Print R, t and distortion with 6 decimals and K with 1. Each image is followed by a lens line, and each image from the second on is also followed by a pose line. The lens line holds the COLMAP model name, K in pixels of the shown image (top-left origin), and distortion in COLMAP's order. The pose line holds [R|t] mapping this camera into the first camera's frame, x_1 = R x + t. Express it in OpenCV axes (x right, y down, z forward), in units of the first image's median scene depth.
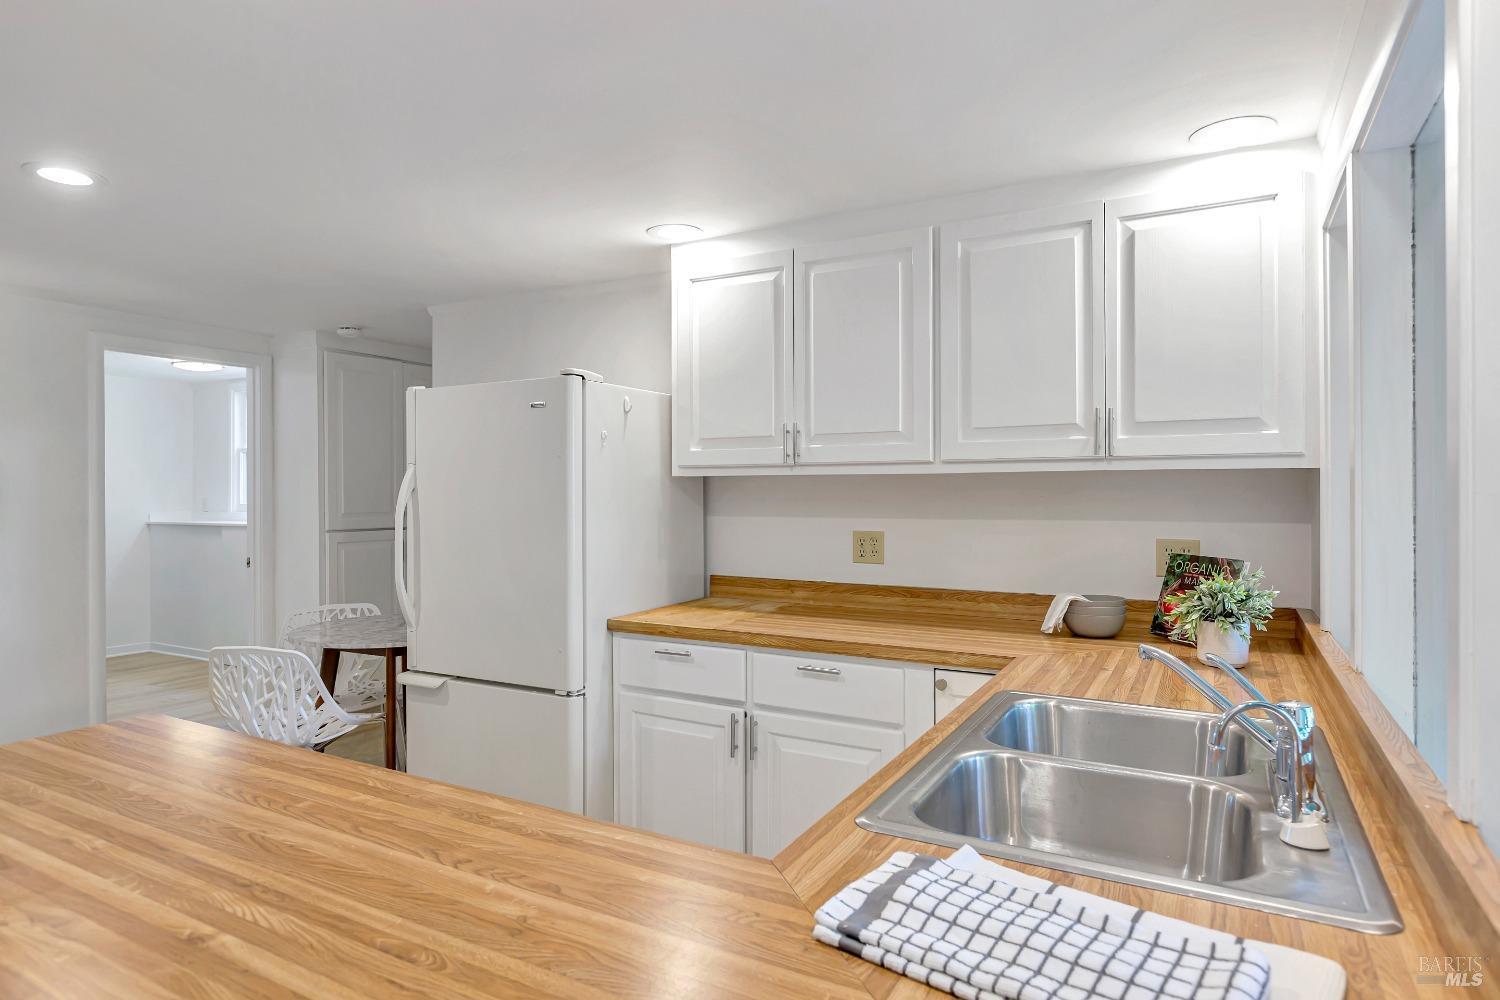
lens RADIAL K [[860.5, 0, 747.3], [0, 860.5, 498.6], [0, 0, 1]] dist [-0.013189, -0.002024]
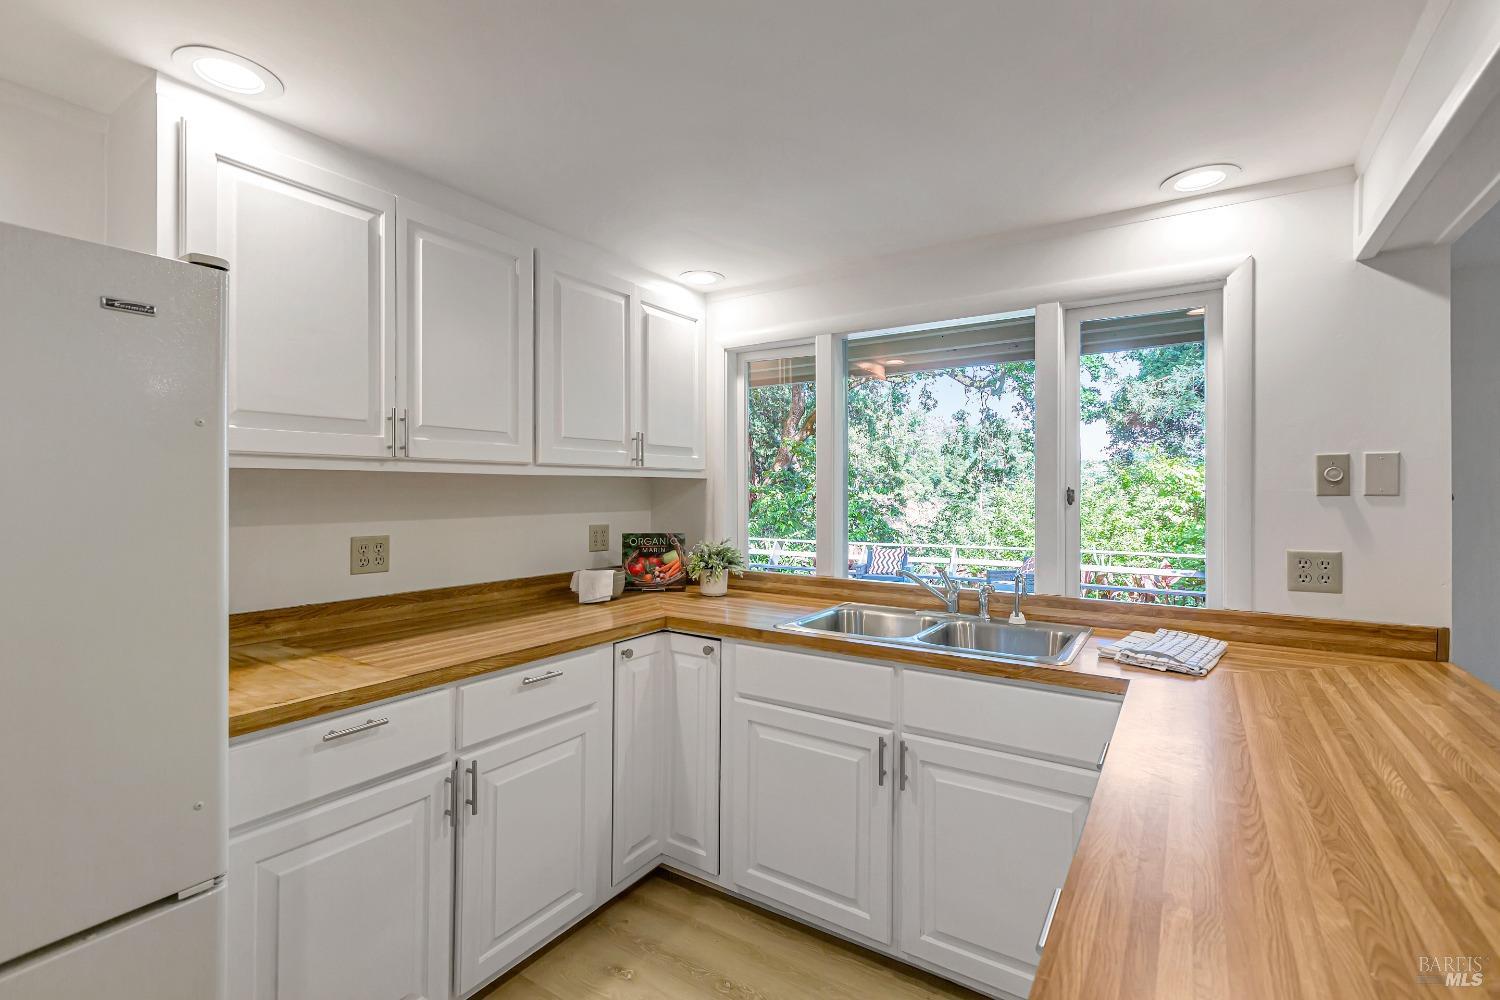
lens RADIAL K [[671.0, 0, 746.7], [0, 671.0, 489.3], [0, 0, 1]] dist [0.004530, -0.000020]
pose [[0.083427, 0.000937, 0.996513, -0.635522], [0.002386, 0.999997, -0.001140, -0.010352], [-0.996511, 0.002473, 0.083424, 0.694533]]
